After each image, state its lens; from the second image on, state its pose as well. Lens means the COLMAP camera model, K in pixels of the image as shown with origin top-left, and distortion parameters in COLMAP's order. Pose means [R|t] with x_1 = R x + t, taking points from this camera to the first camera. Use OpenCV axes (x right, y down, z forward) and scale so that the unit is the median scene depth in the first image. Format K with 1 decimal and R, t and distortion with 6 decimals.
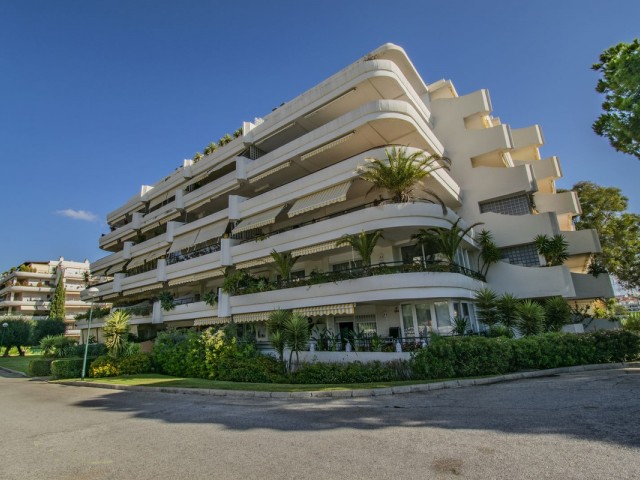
lens RADIAL K [[307.9, 0, 319.3], [0, 307.9, 254.5], [0, 0, 1]] dist [0.018350, -0.000237]
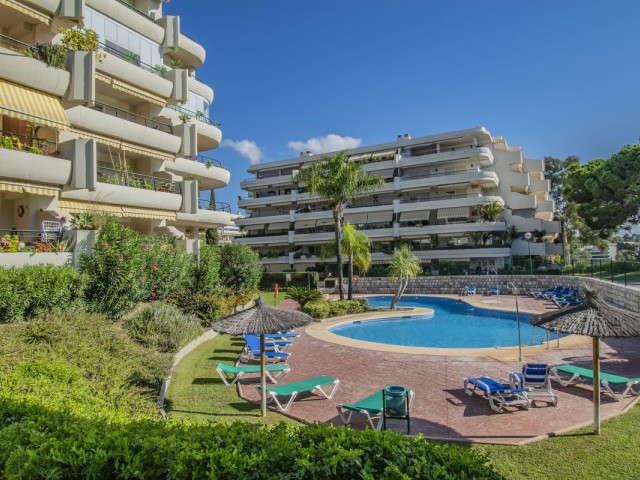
lens RADIAL K [[411.4, 0, 318.1], [0, 411.4, 259.8], [0, 0, 1]] dist [0.001898, -0.002233]
pose [[0.986032, 0.019335, 0.165430, -1.368291], [-0.052939, 0.978114, 0.201223, -0.363627], [-0.157919, -0.207170, 0.965475, -1.721031]]
